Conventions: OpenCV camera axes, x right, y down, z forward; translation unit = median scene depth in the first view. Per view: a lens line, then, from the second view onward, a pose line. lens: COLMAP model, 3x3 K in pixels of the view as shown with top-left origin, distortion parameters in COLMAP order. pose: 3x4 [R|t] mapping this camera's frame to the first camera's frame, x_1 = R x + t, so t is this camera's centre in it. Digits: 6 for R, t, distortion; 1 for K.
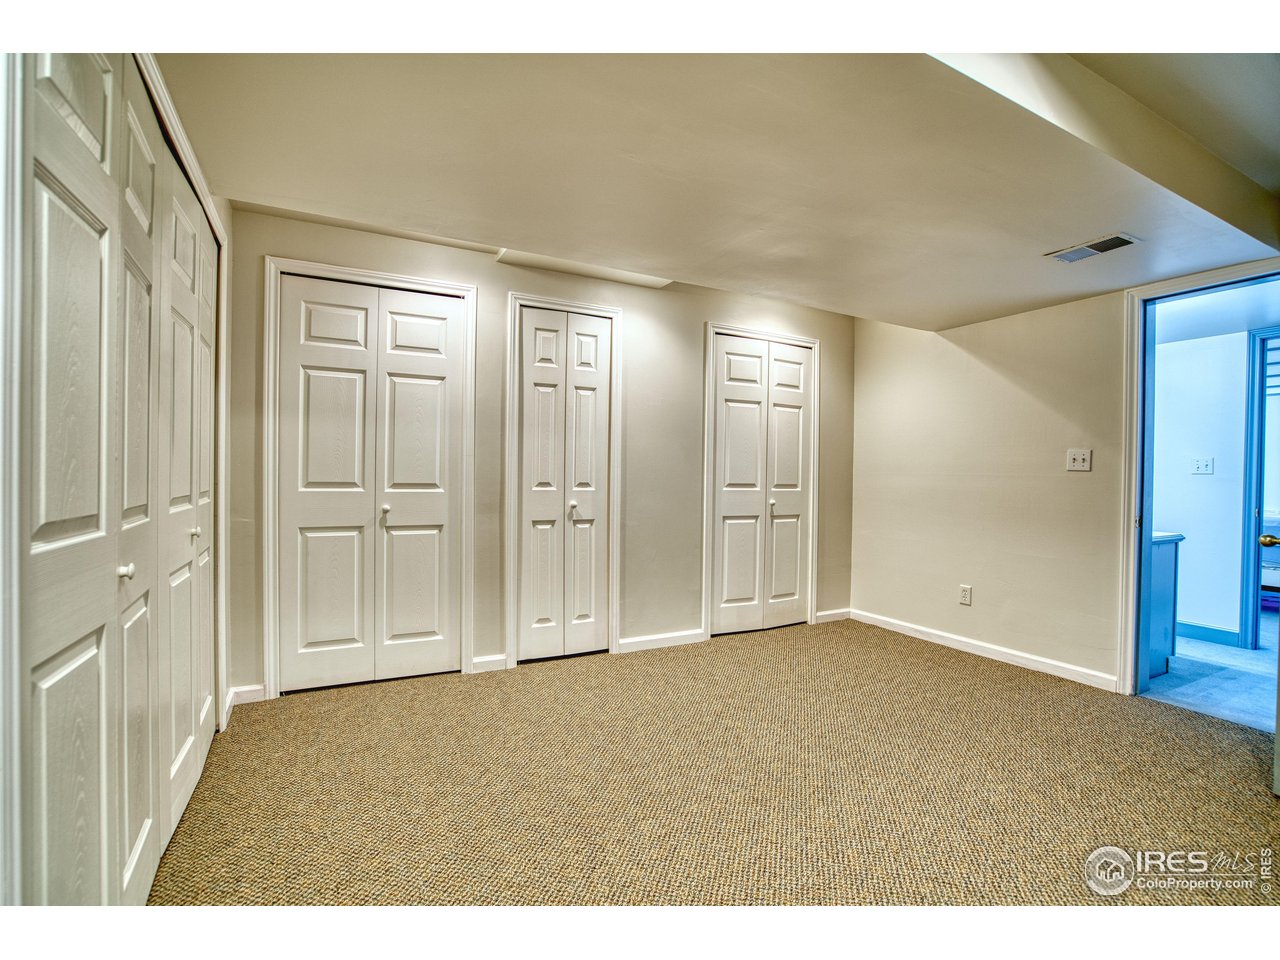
lens RADIAL K [[589.8, 0, 627.0], [0, 589.8, 477.2], [0, 0, 1]] dist [-0.026625, 0.002924]
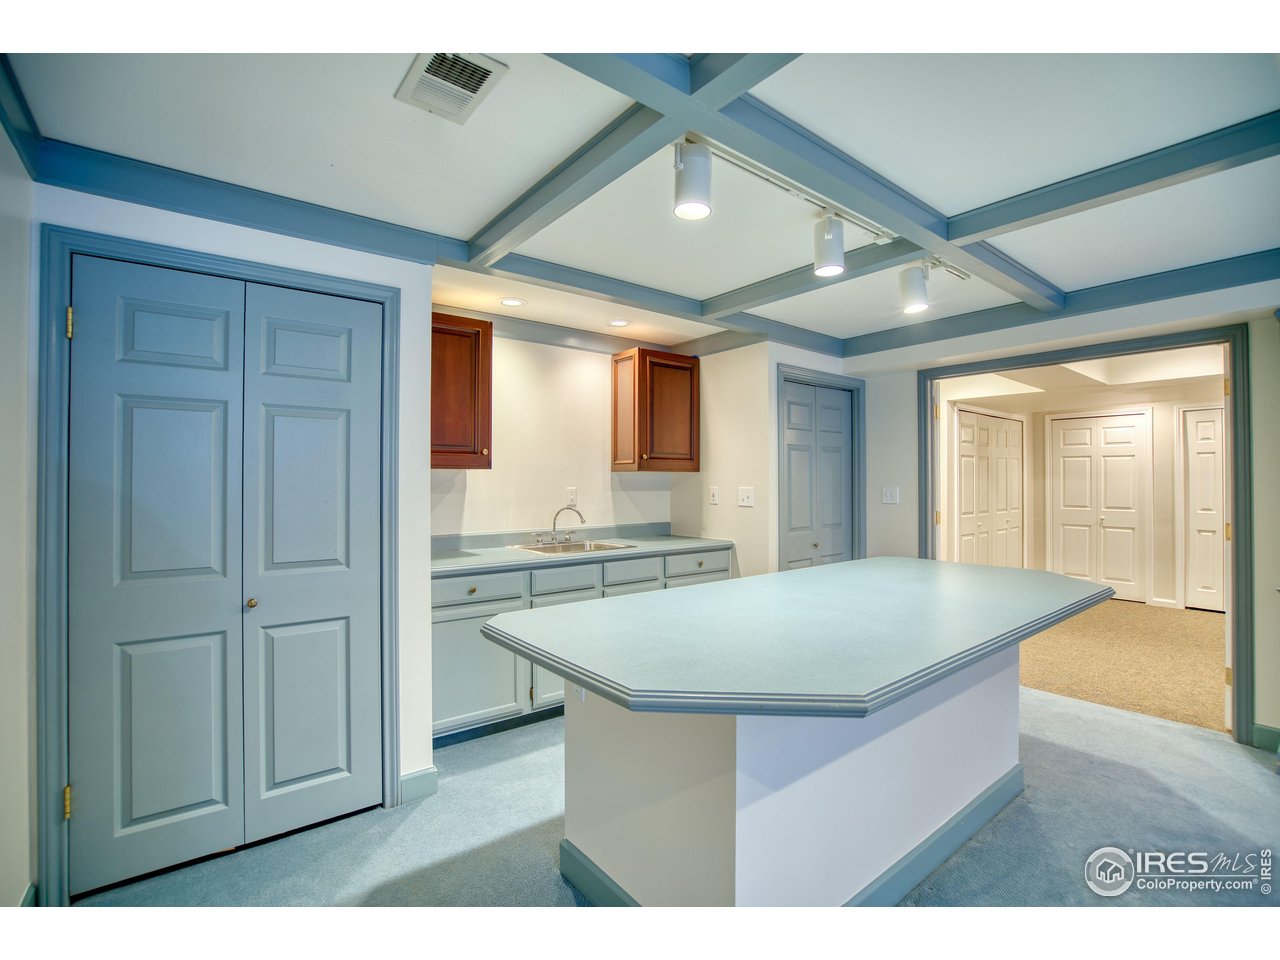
lens RADIAL K [[589.8, 0, 632.3], [0, 589.8, 477.4], [0, 0, 1]] dist [-0.026625, 0.002924]
pose [[0.197143, -0.019729, -0.980176, 1.350799], [-0.004707, 0.999767, -0.021070, -0.043686], [0.980363, 0.008768, 0.197005, -1.129123]]
